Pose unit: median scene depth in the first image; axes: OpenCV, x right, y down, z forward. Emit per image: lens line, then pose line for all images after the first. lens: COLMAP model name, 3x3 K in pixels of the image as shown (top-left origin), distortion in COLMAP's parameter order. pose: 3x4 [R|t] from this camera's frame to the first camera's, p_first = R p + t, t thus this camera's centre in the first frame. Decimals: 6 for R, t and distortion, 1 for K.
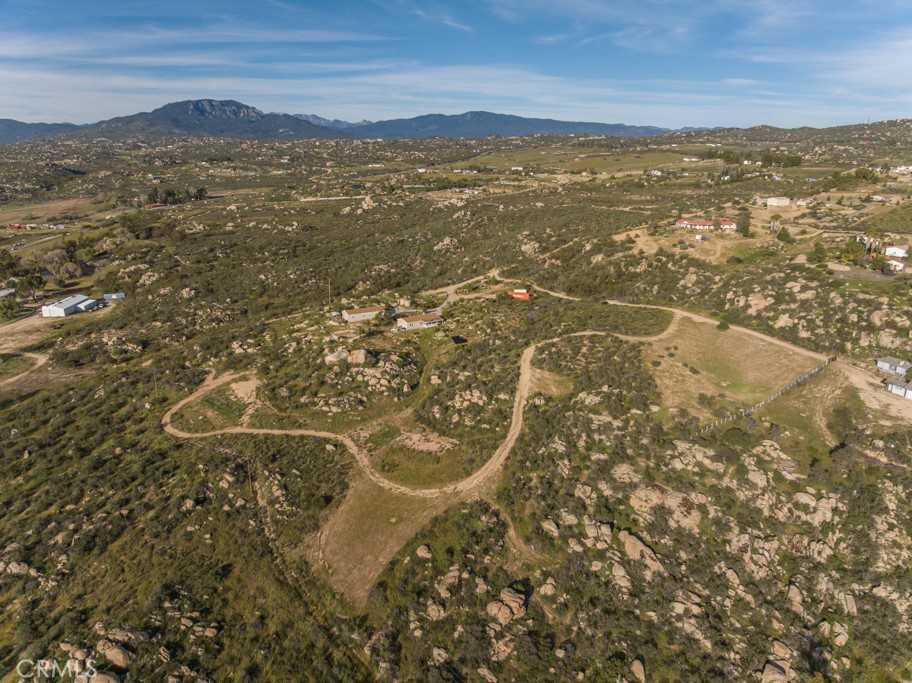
lens RADIAL K [[641.0, 0, 460.3], [0, 641.0, 337.4], [0, 0, 1]] dist [-0.040912, 0.005024]
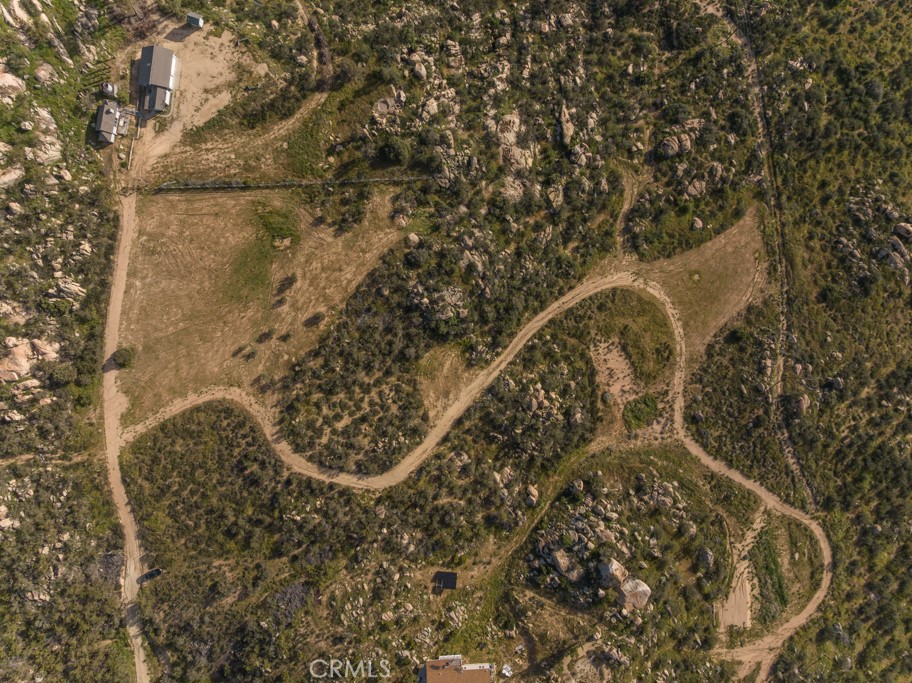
lens RADIAL K [[641.0, 0, 460.3], [0, 641.0, 337.4], [0, 0, 1]] dist [-0.040912, 0.005024]
pose [[-0.840268, -0.542170, 0.001288, 0.162340], [0.152238, -0.233662, 0.960326, -0.761011], [-0.520359, 0.807127, 0.278877, 0.789555]]
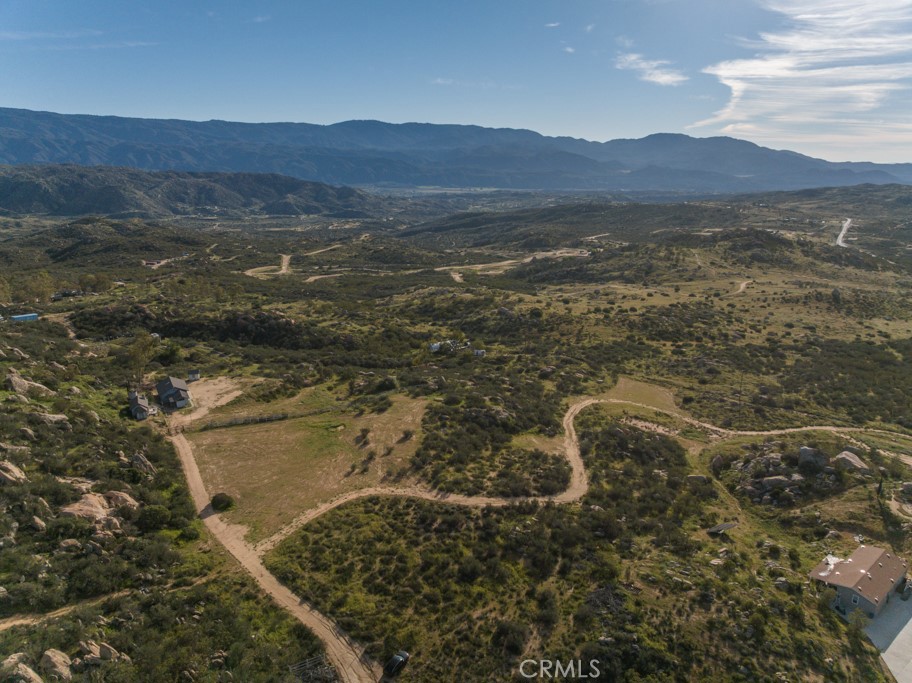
lens RADIAL K [[641.0, 0, 460.3], [0, 641.0, 337.4], [0, 0, 1]] dist [-0.040912, 0.005024]
pose [[-0.998317, 0.012866, -0.056548, 0.314858], [-0.020017, 0.838704, 0.544219, -0.533887], [0.054428, 0.544435, -0.837035, 1.760789]]
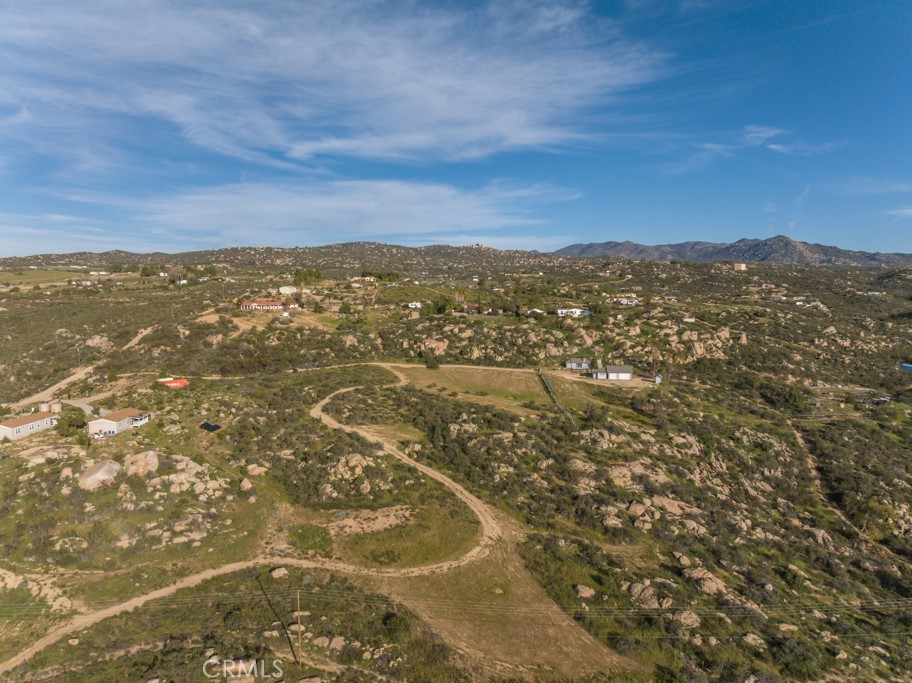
lens RADIAL K [[642.3, 0, 459.9], [0, 642.3, 337.0], [0, 0, 1]] dist [-0.055615, 0.029389]
pose [[0.567264, -0.072560, 0.820333, -0.574390], [0.235253, 0.968881, -0.076979, 0.036405], [-0.789219, 0.236653, 0.566682, 0.434754]]
